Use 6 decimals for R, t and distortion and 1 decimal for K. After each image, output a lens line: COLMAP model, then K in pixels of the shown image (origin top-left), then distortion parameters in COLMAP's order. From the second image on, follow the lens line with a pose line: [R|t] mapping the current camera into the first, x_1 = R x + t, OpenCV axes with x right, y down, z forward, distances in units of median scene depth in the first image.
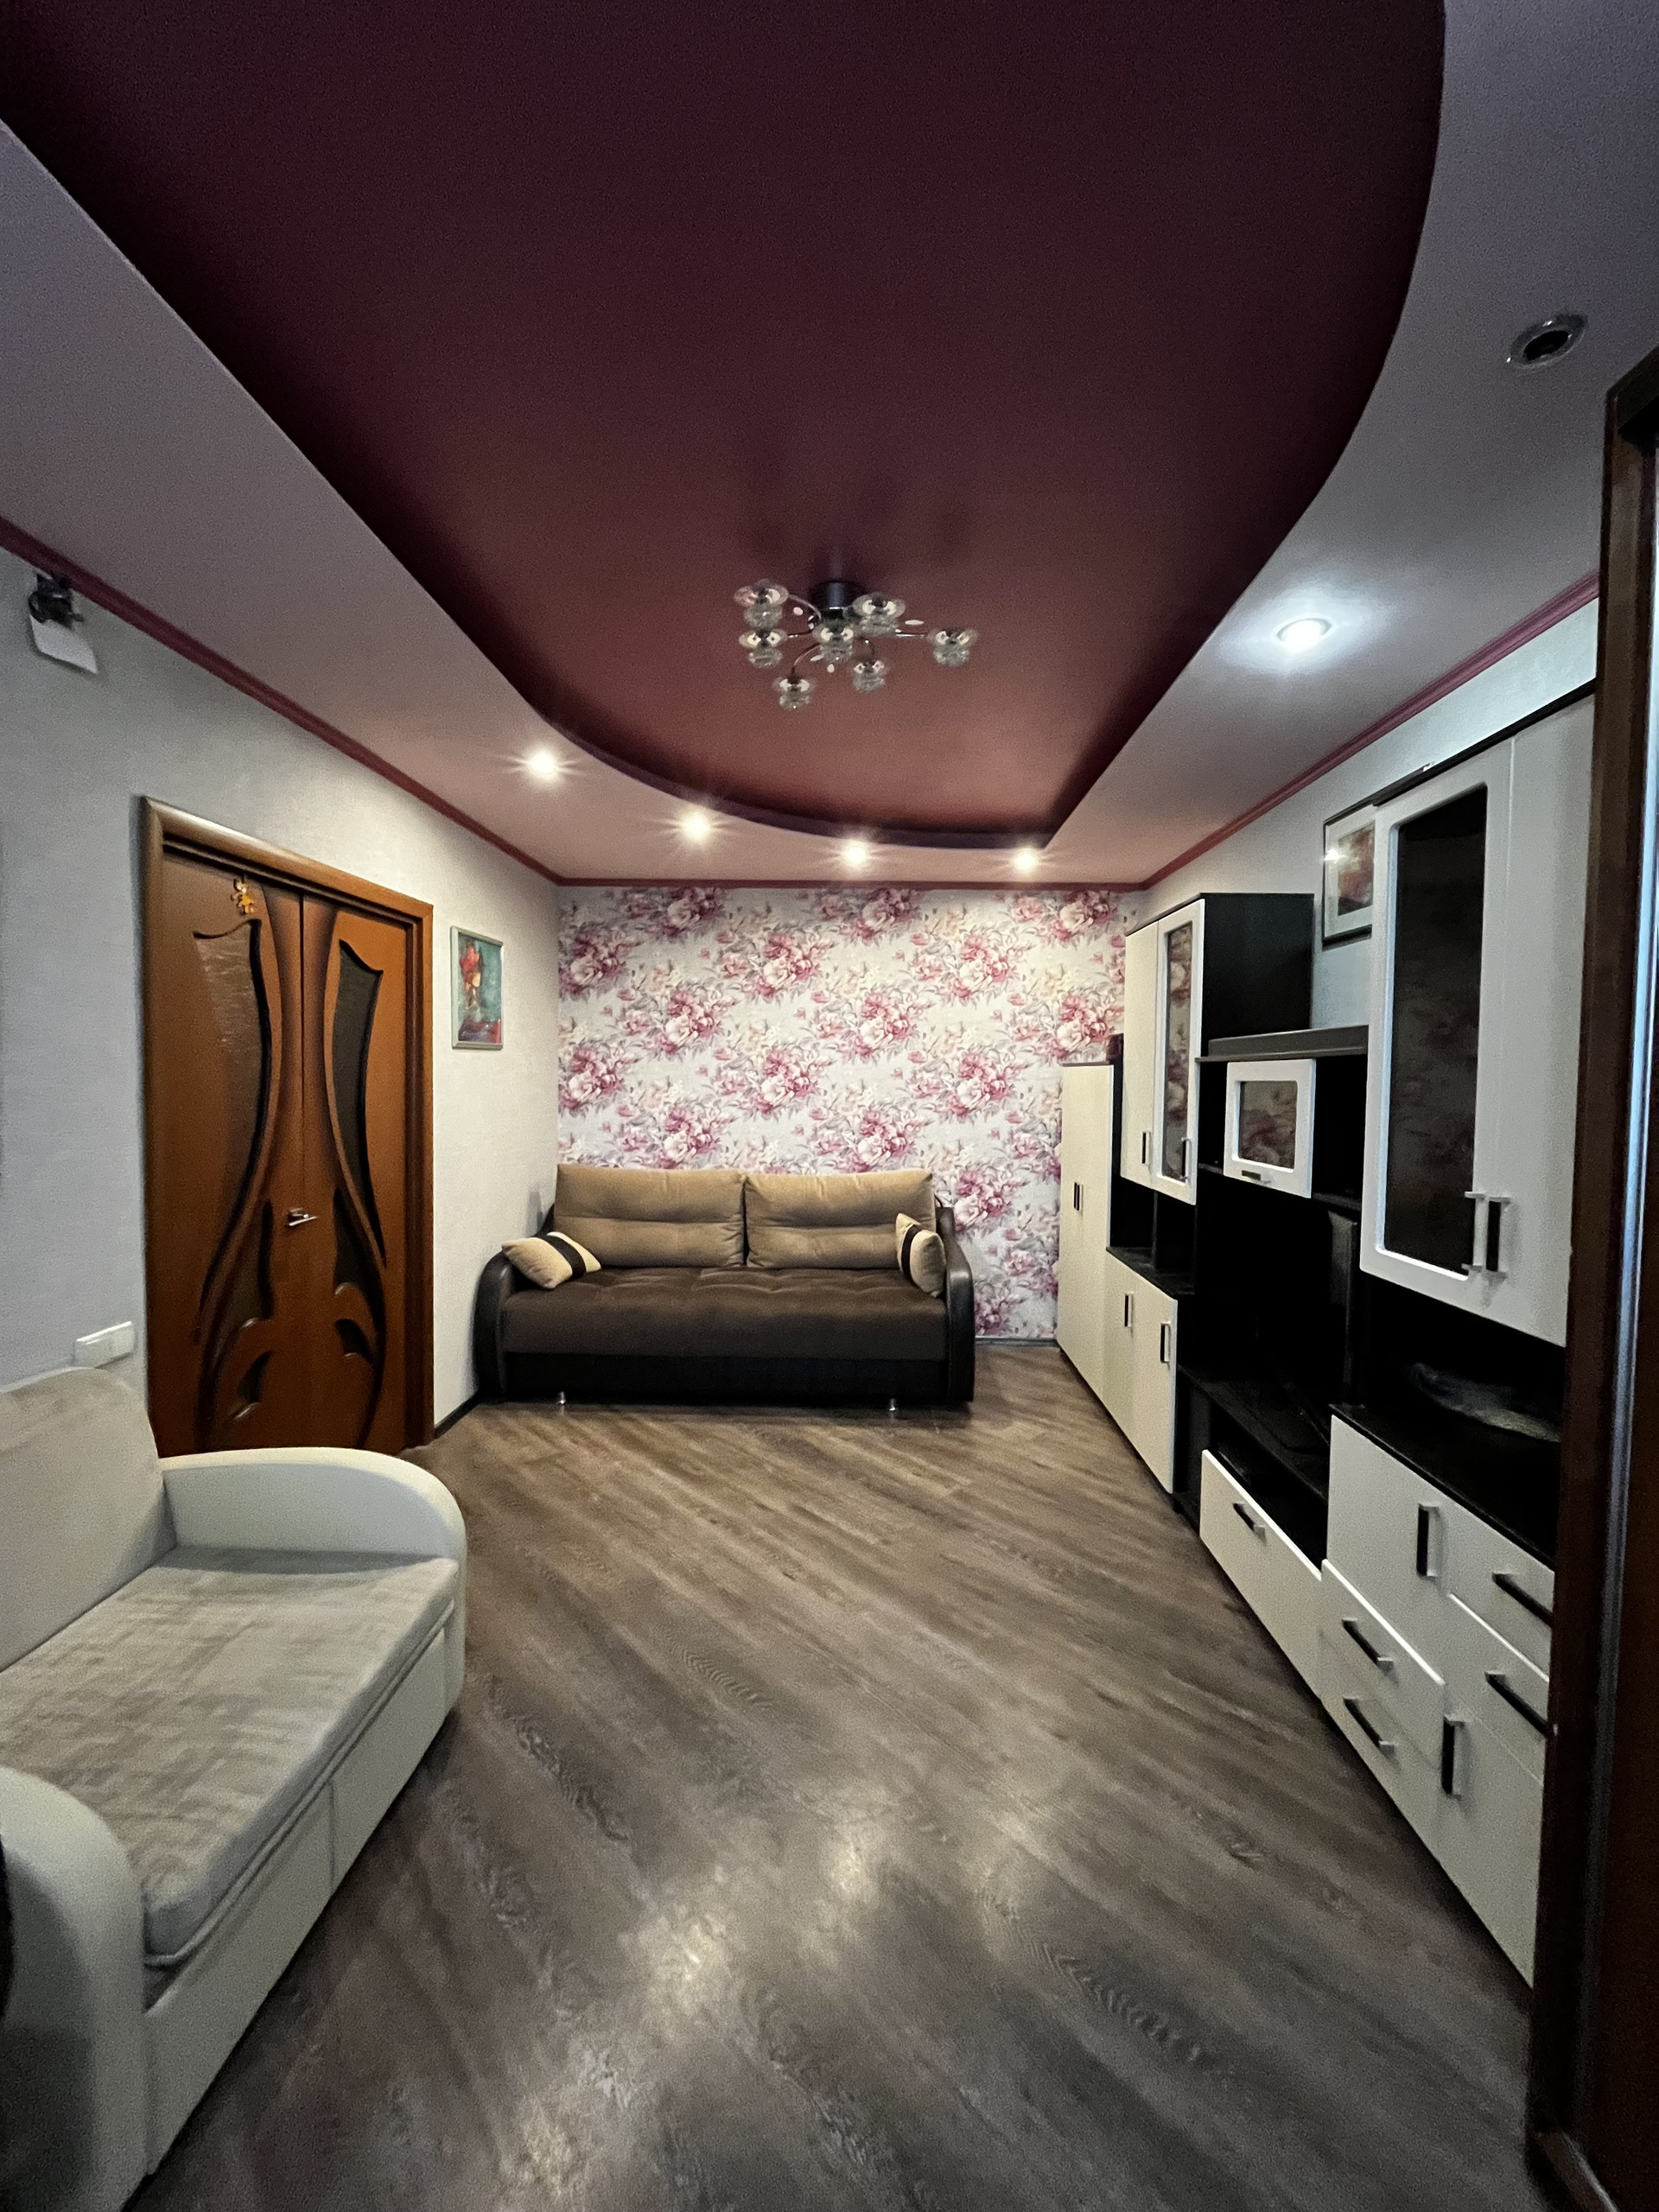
lens RADIAL K [[891.7, 0, 828.0], [0, 891.7, 1107.4], [0, 0, 1]] dist [-0.005755, 0.000260]
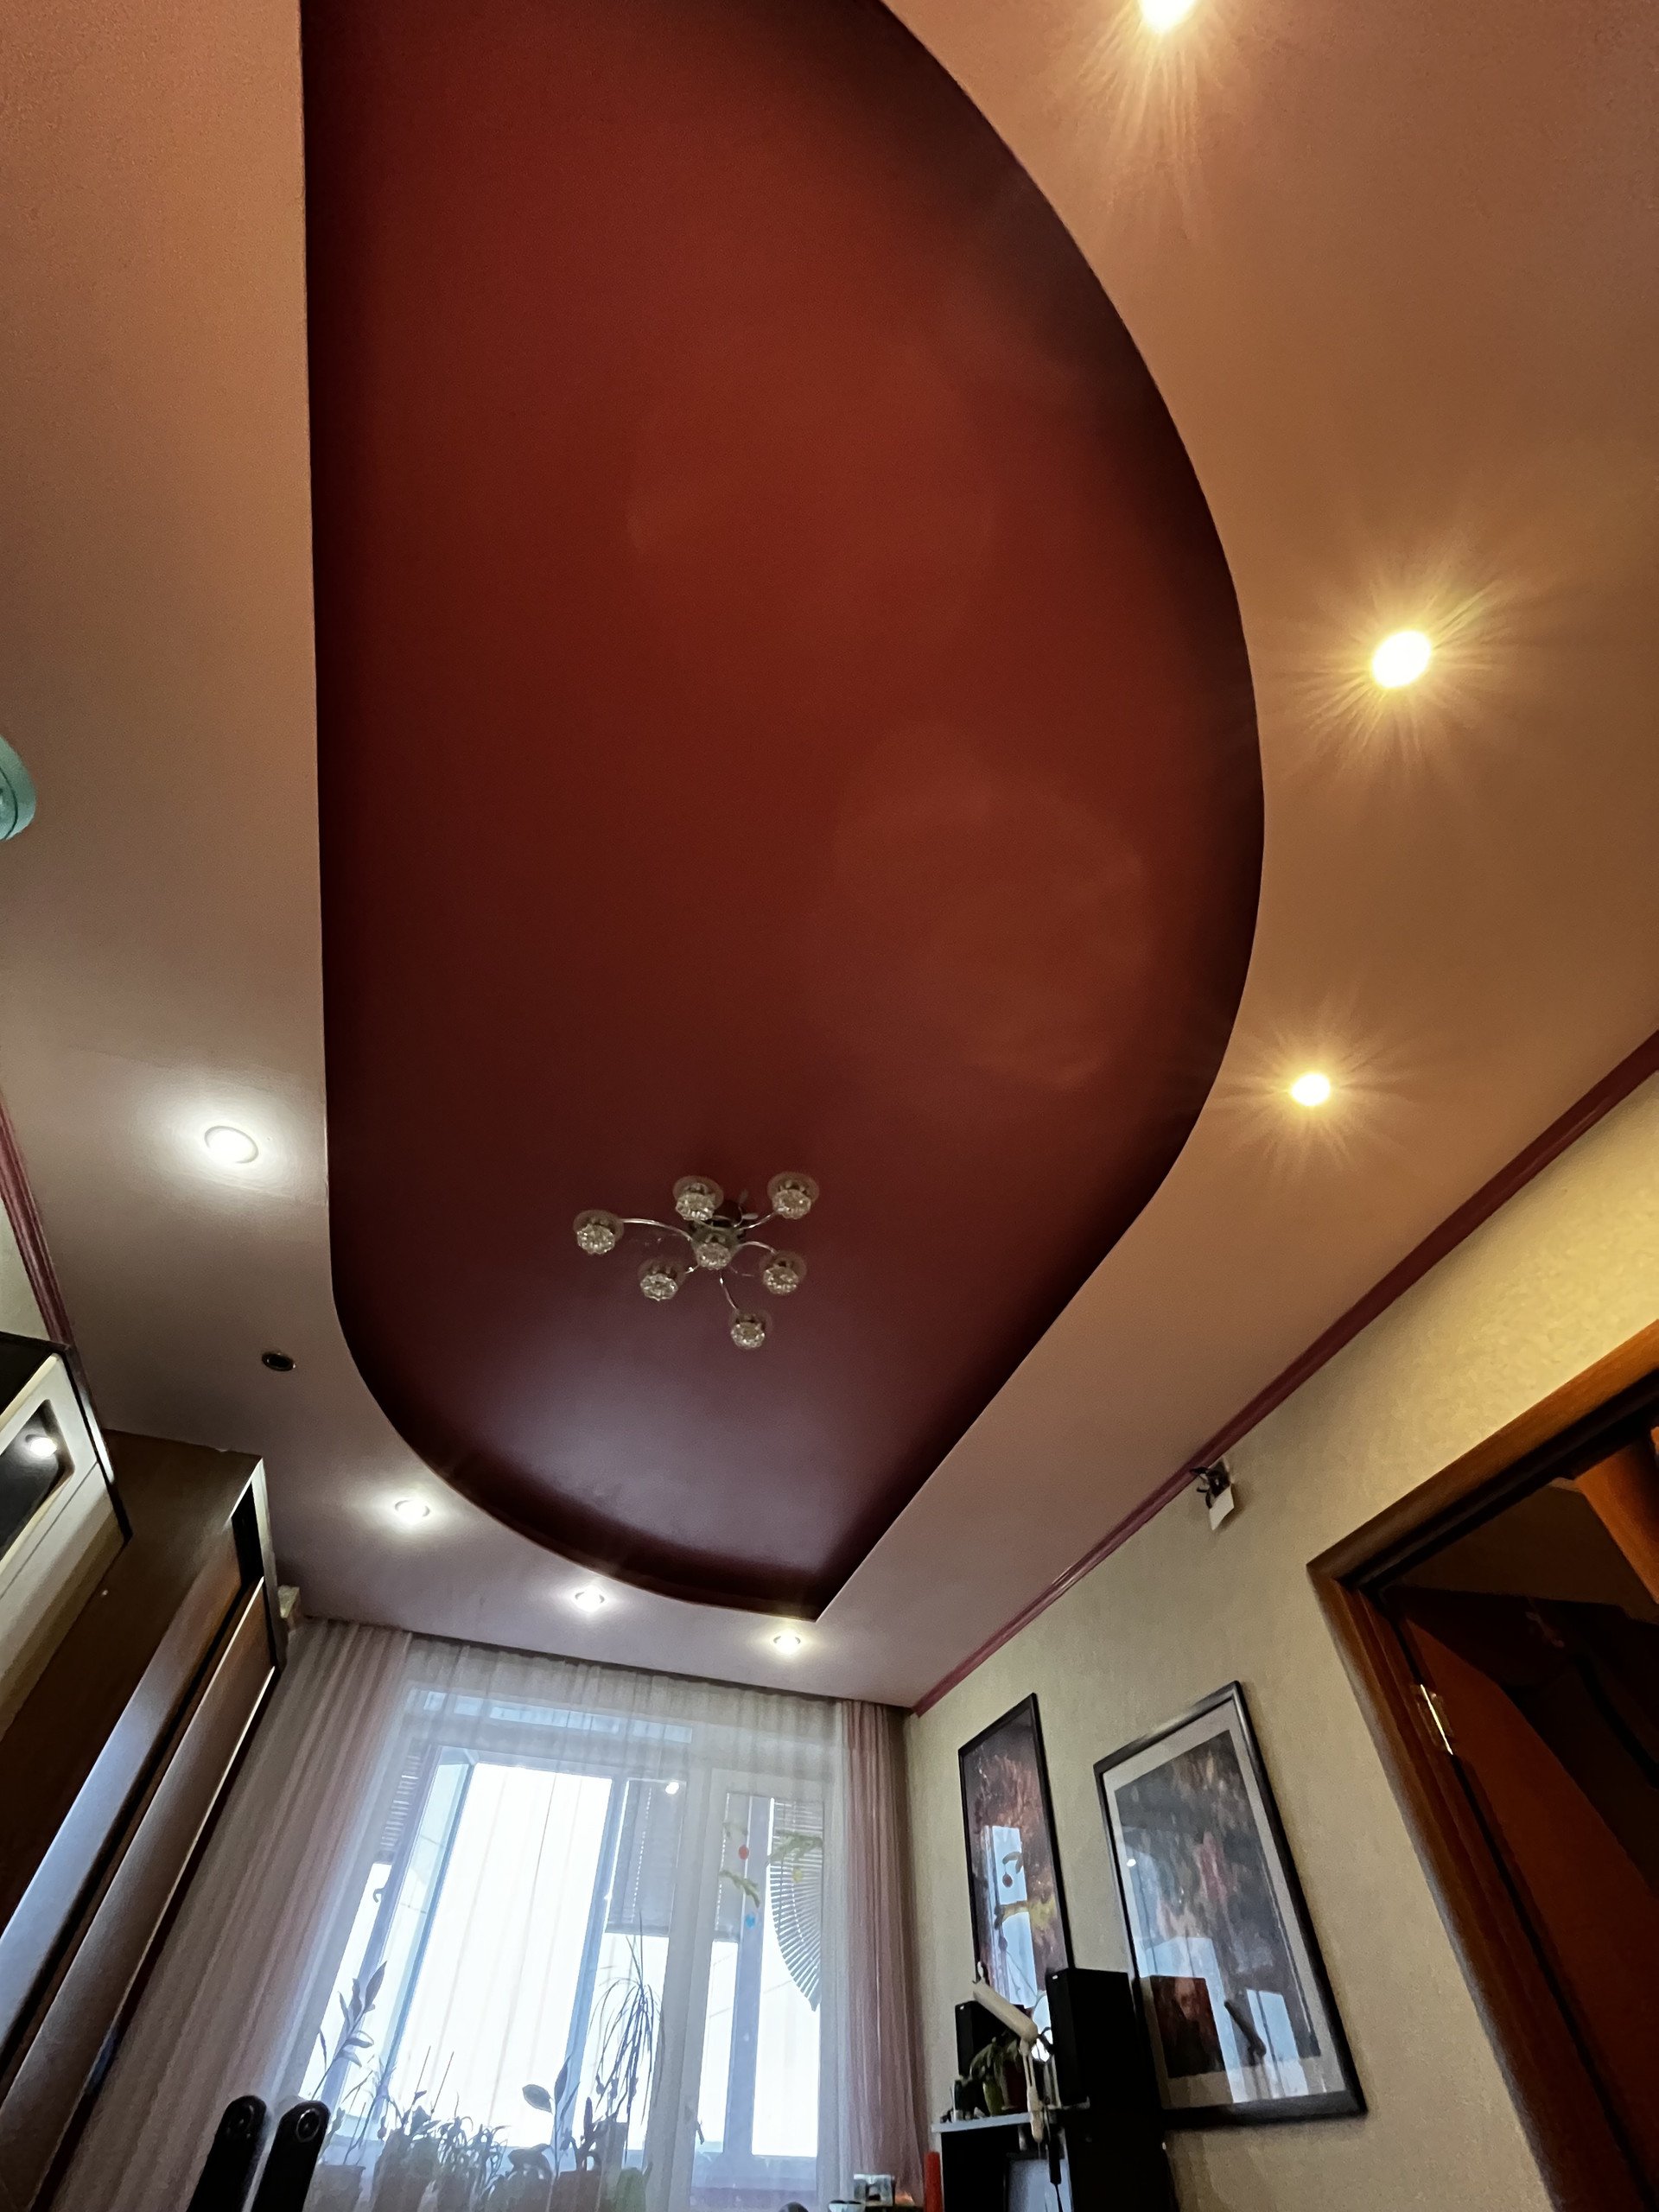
lens RADIAL K [[891.7, 0, 828.0], [0, 891.7, 1107.4], [0, 0, 1]] dist [-0.005755, 0.000260]
pose [[-0.932247, -0.300809, -0.201068, 0.081499], [-0.044421, 0.646660, -0.761484, 0.074154], [0.359084, -0.700960, -0.616209, 1.031273]]
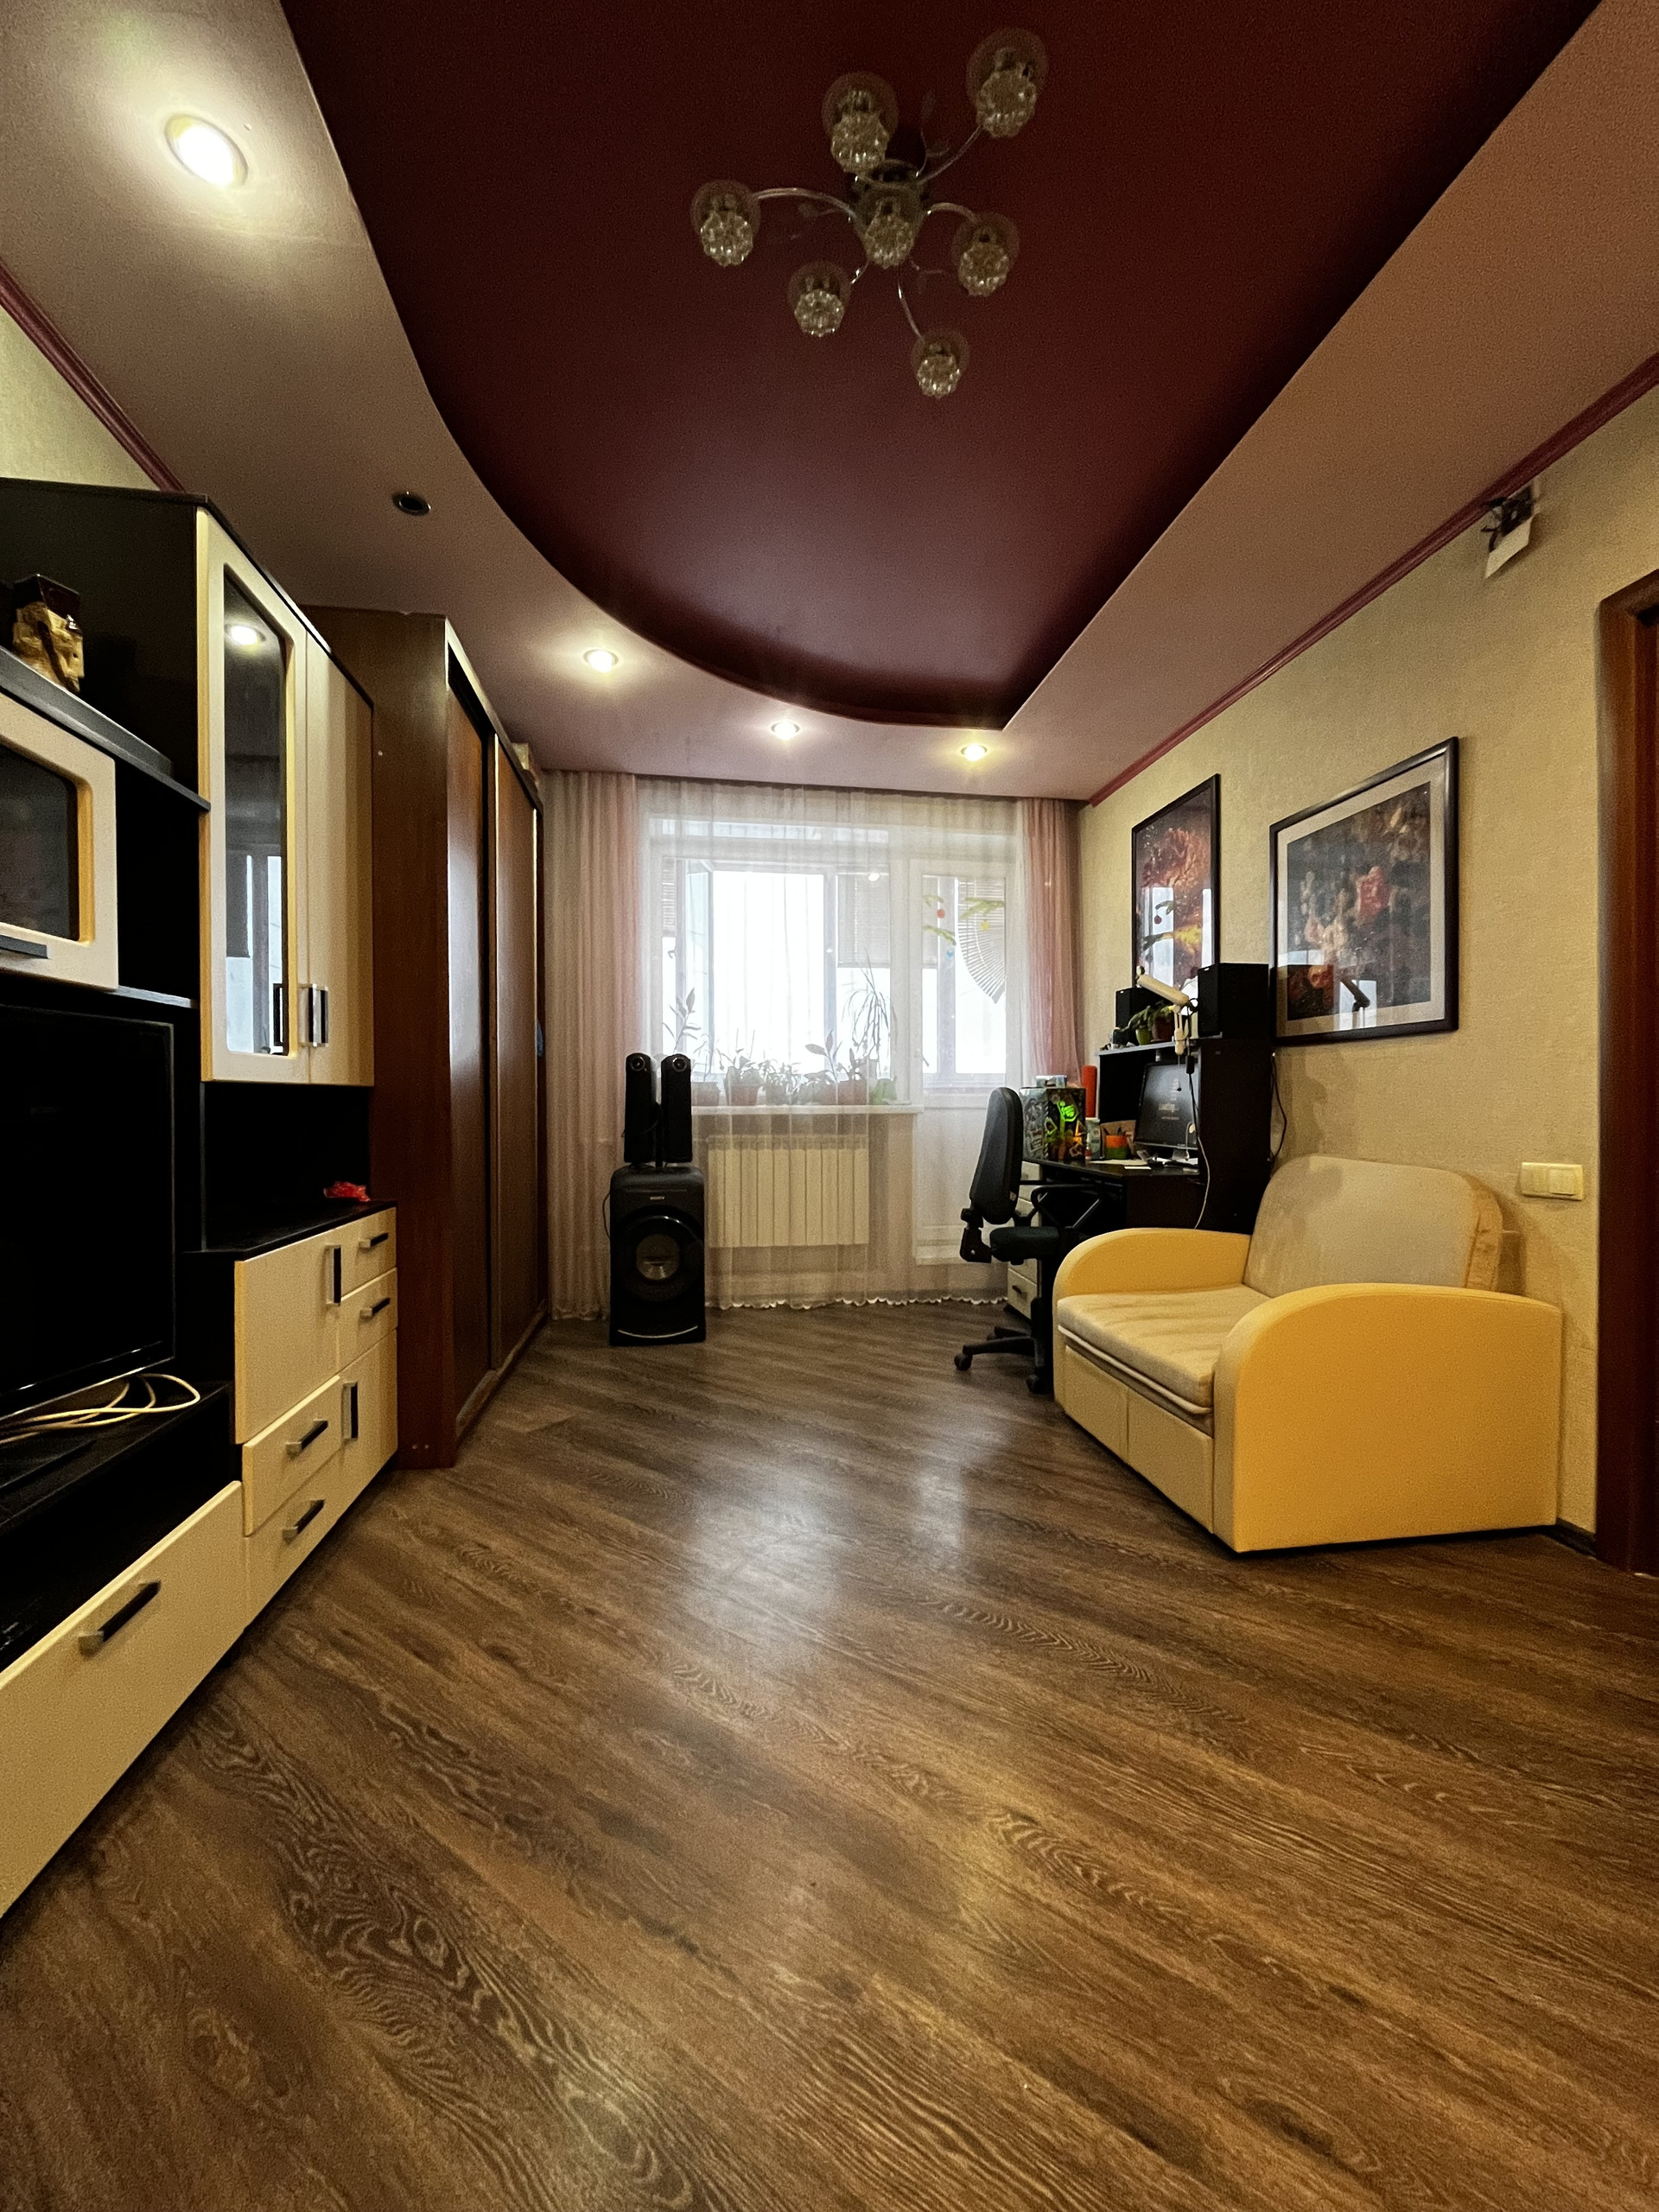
lens RADIAL K [[888.2, 0, 829.5], [0, 888.2, 1109.1], [0, 0, 1]] dist [-0.002810, -0.000225]
pose [[-0.981490, -0.010847, -0.191208, 0.106893], [-0.018842, 0.999020, 0.040044, 0.087543], [0.190586, 0.042905, -0.980732, 0.997693]]
